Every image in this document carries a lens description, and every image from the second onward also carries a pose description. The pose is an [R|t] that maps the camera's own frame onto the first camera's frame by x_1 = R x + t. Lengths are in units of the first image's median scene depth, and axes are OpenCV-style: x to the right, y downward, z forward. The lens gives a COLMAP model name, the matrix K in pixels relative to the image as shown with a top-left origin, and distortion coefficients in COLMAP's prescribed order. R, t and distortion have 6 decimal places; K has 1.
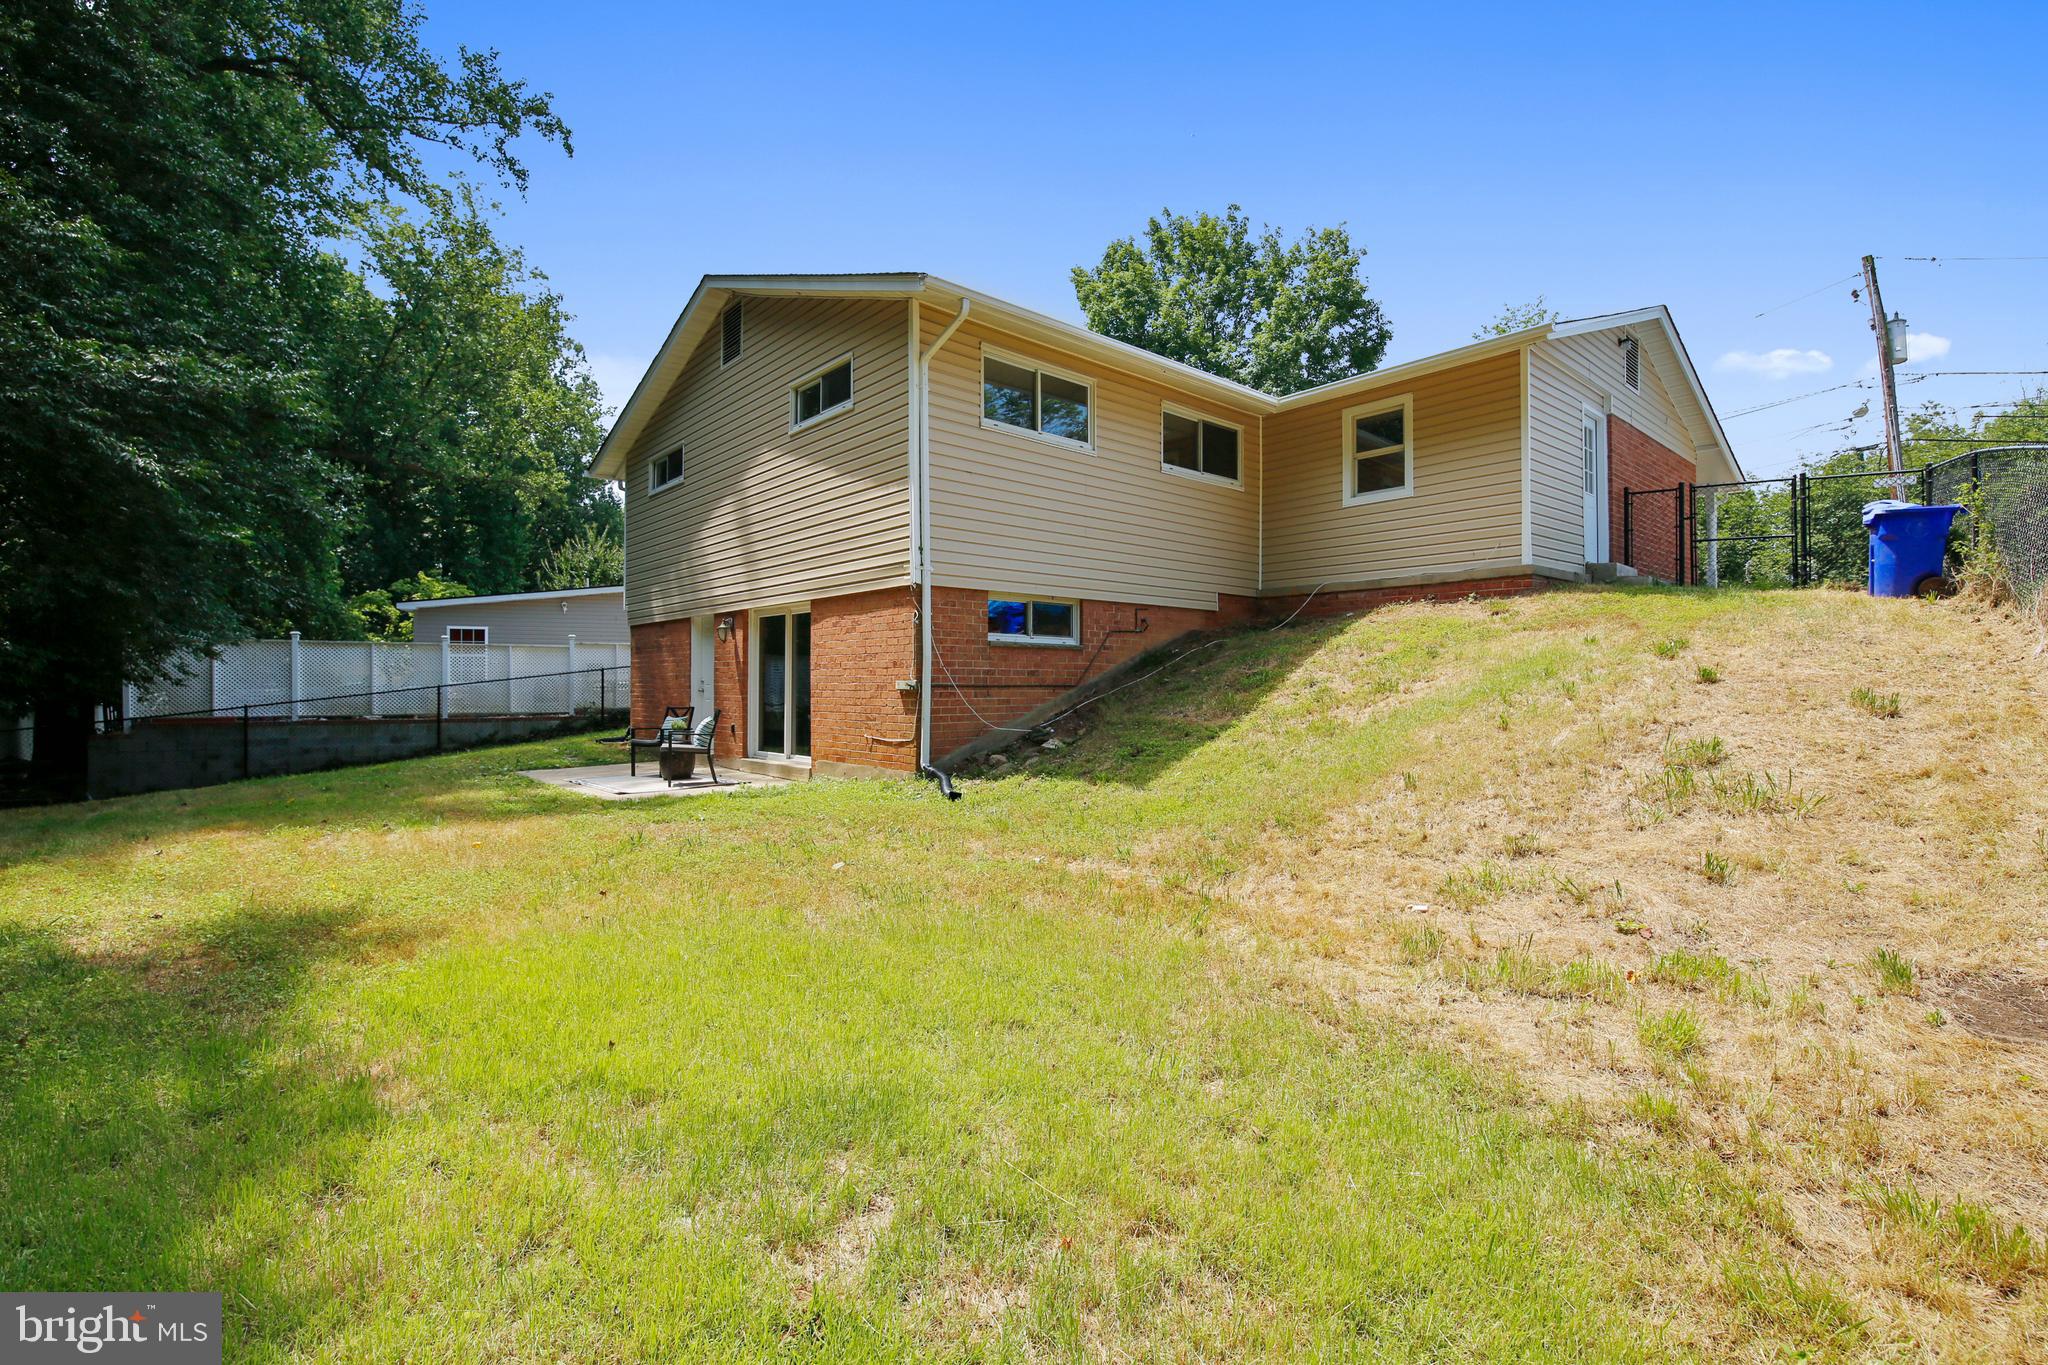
lens RADIAL K [[934.7, 0, 1018.5], [0, 934.7, 680.7], [0, 0, 1]] dist [-0.022088, -0.000780]
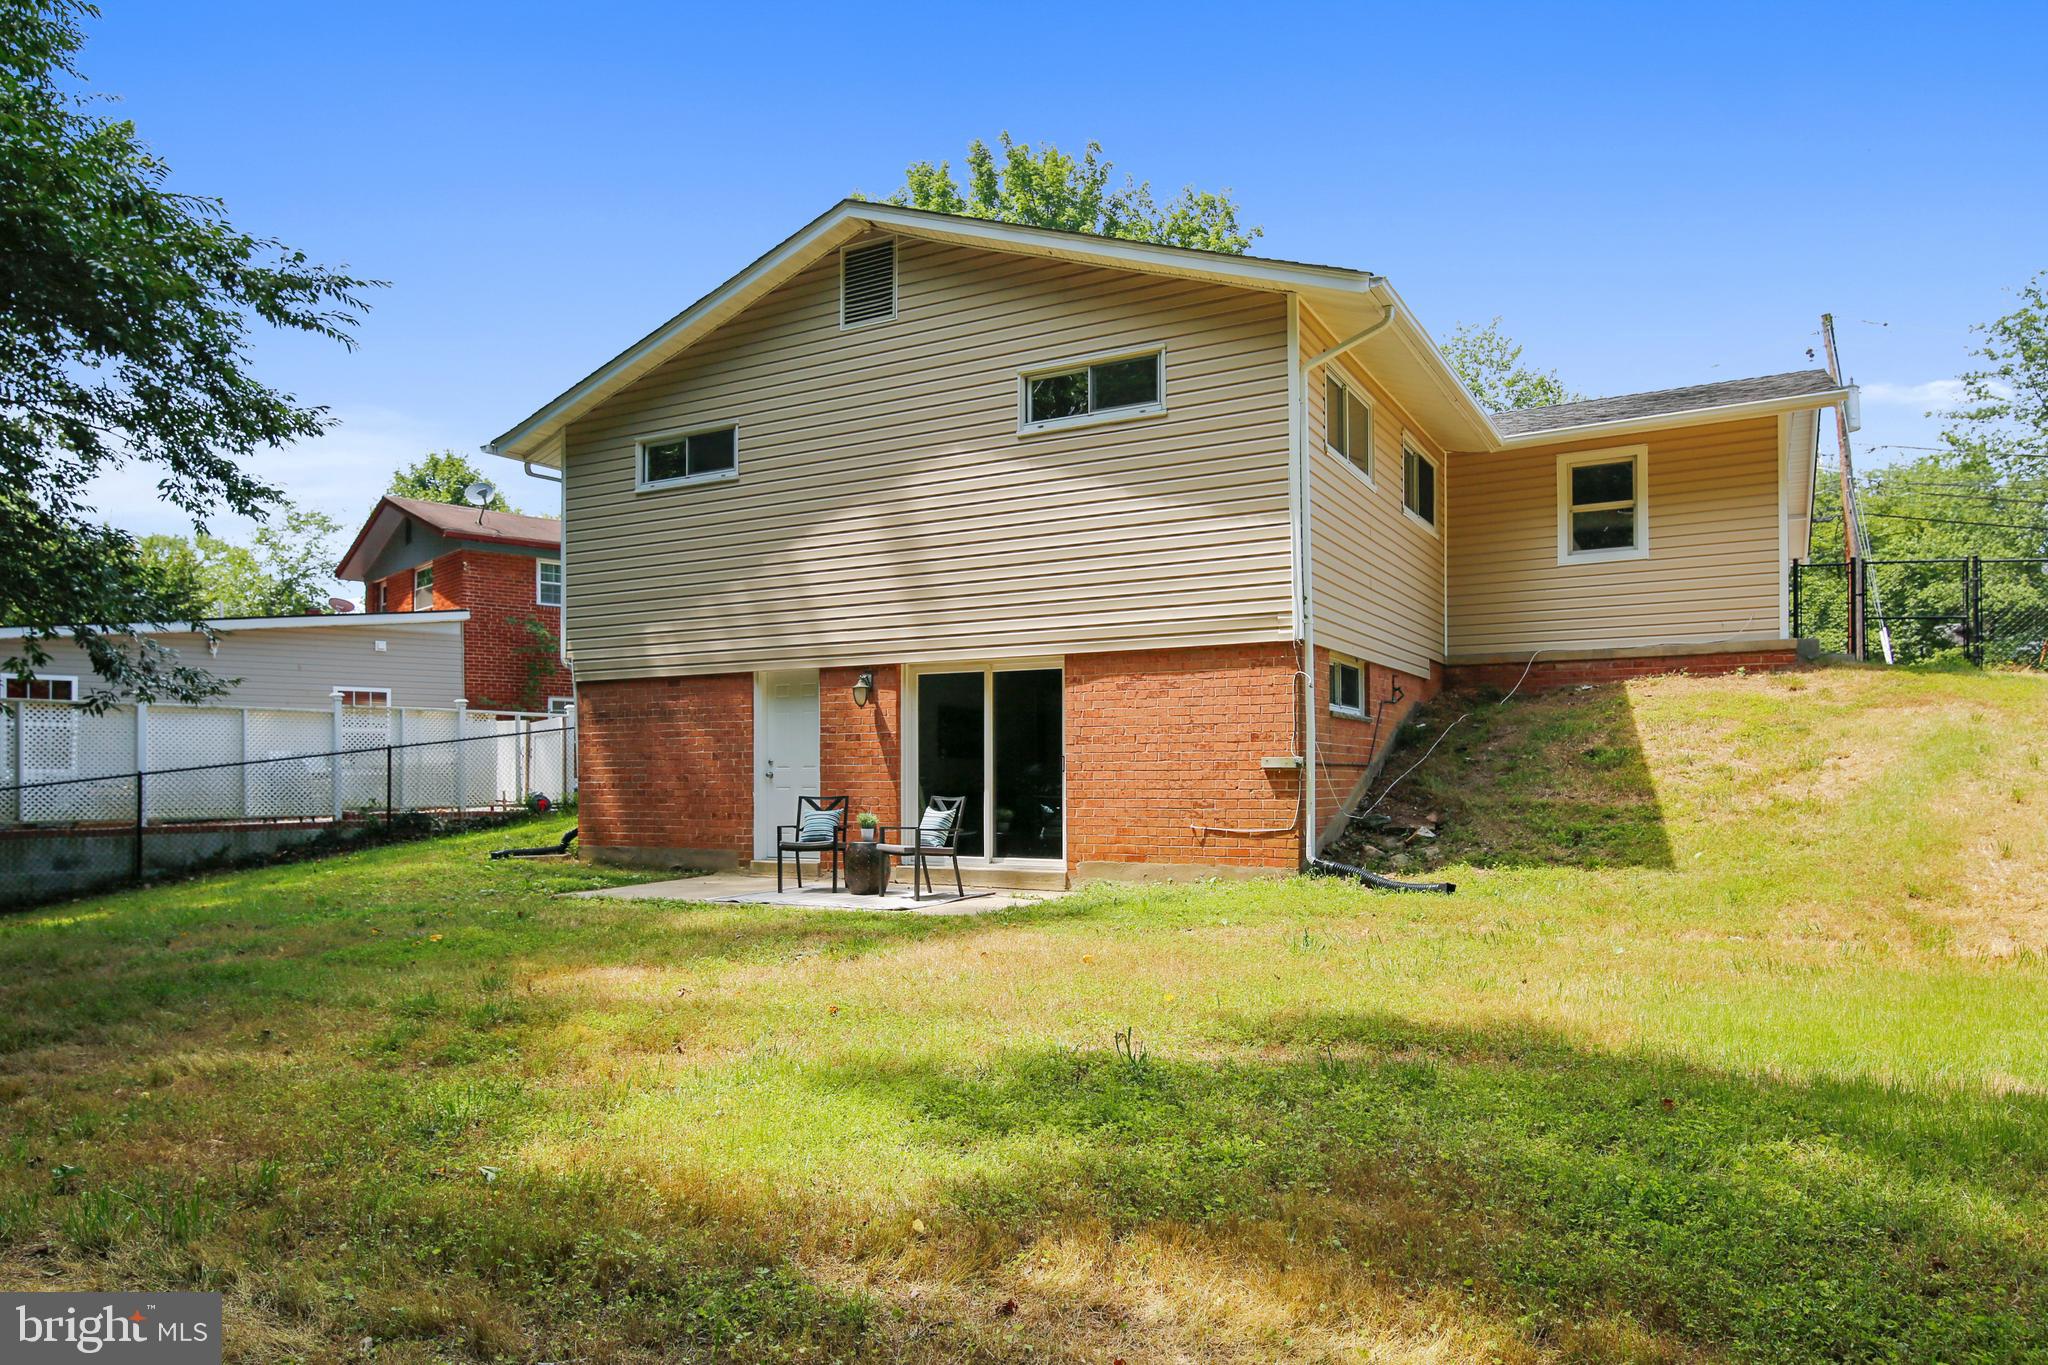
lens RADIAL K [[1327.4, 0, 1024.0], [0, 1327.4, 778.7], [0, 0, 1]] dist [-0.005610, 0.001860]
pose [[0.941776, -0.003558, 0.336222, -0.585410], [0.002468, 0.999990, 0.003671, 0.011389], [-0.336232, -0.002627, 0.941776, -0.019239]]
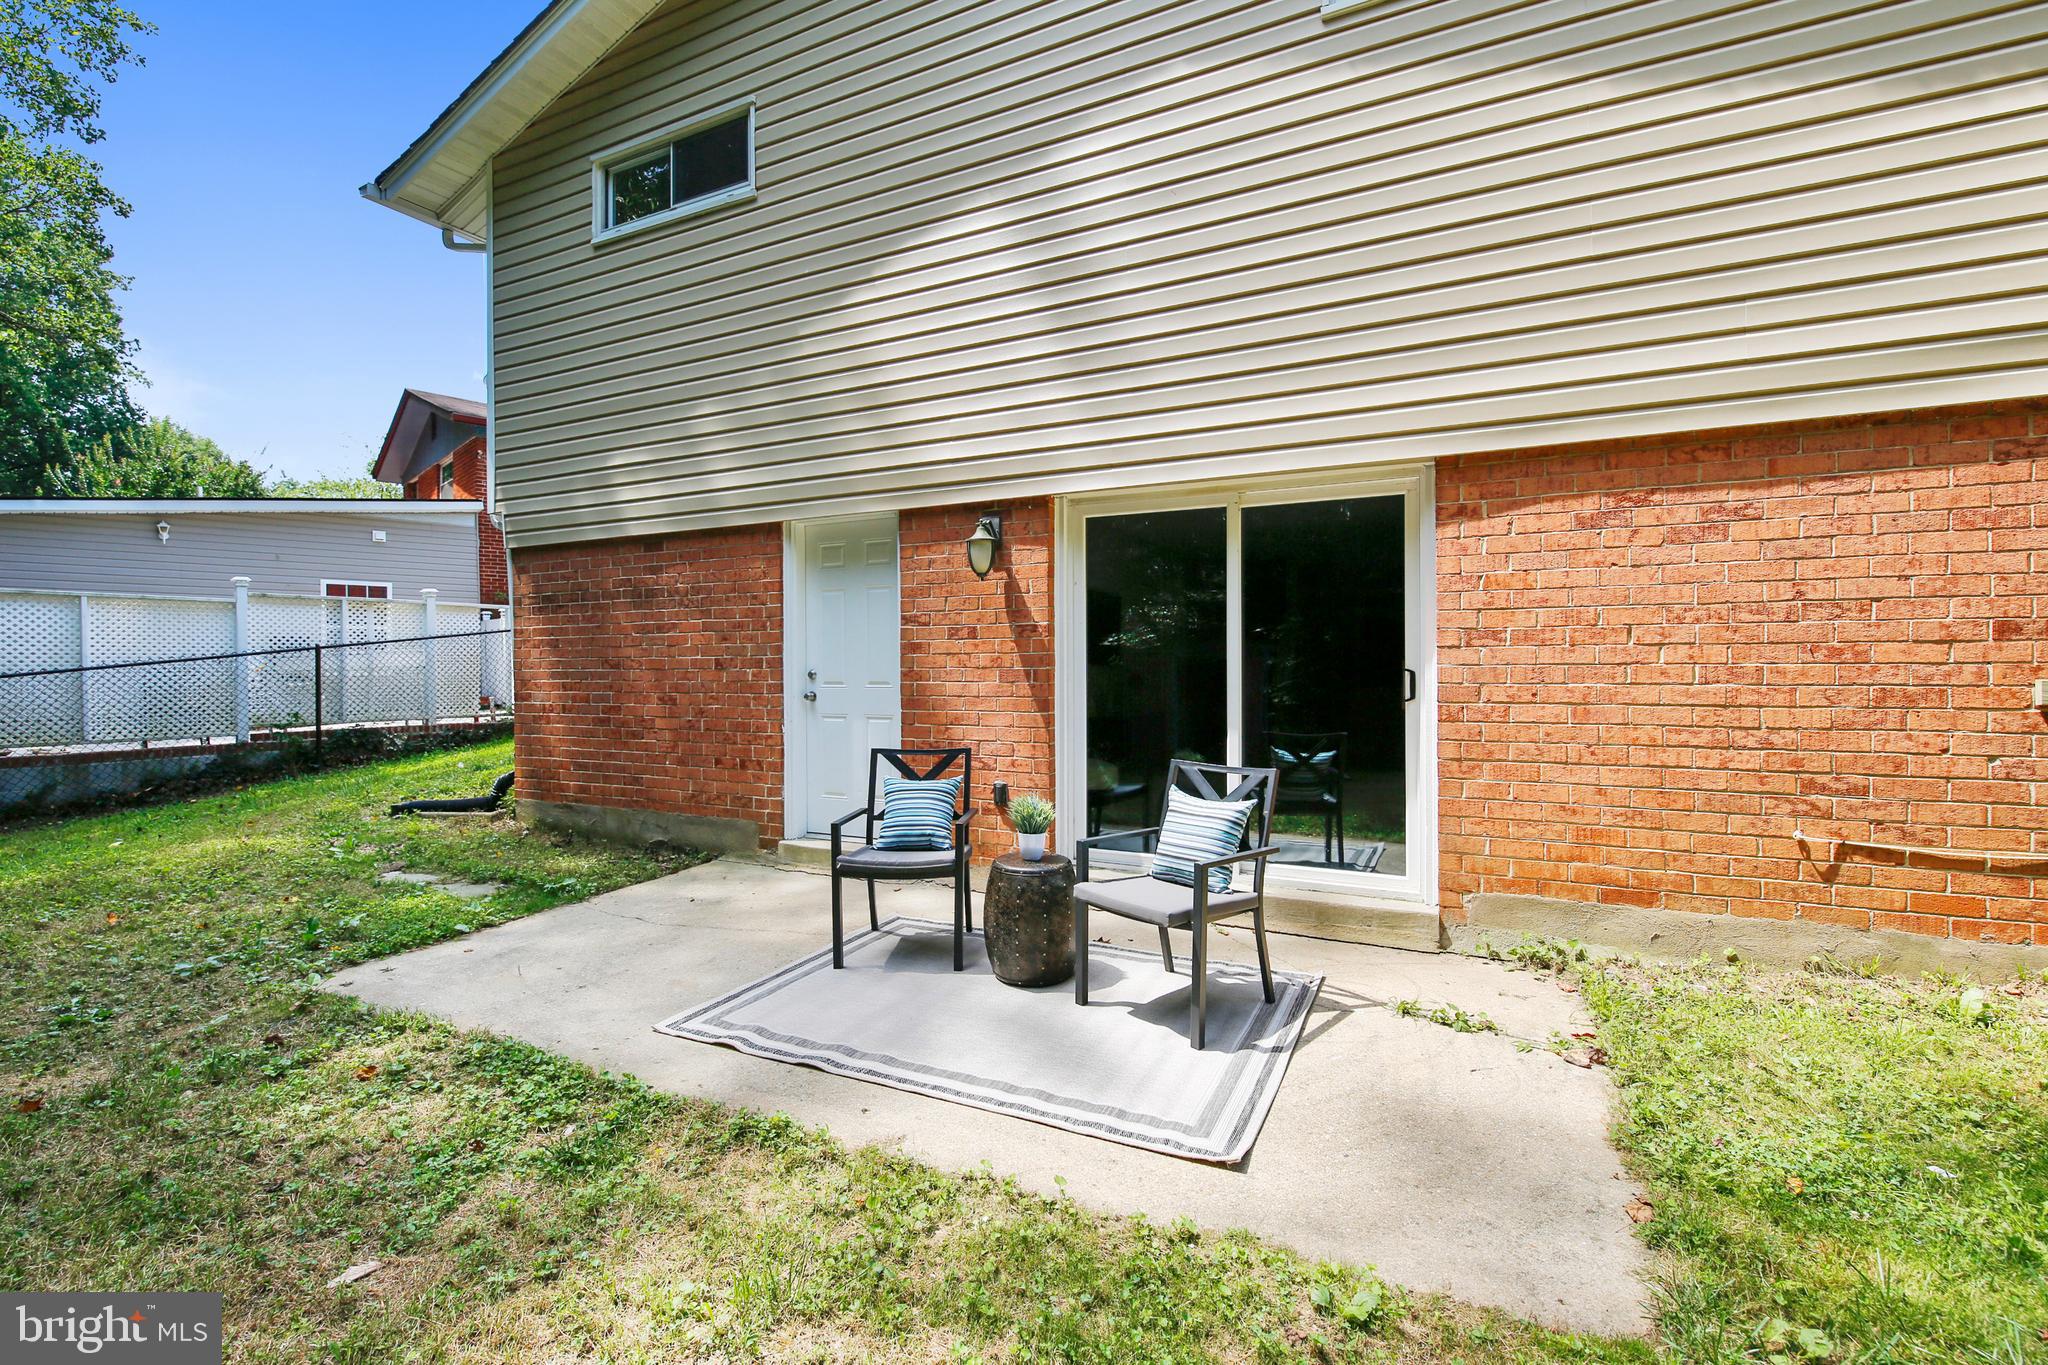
lens RADIAL K [[898.1, 0, 1025.2], [0, 898.1, 674.5], [0, 0, 1]] dist [-0.003600, -0.000601]
pose [[0.923267, -0.008245, 0.384070, -0.478442], [0.003246, 0.999901, 0.013663, -0.005972], [-0.384145, -0.011368, 0.923203, 0.690409]]
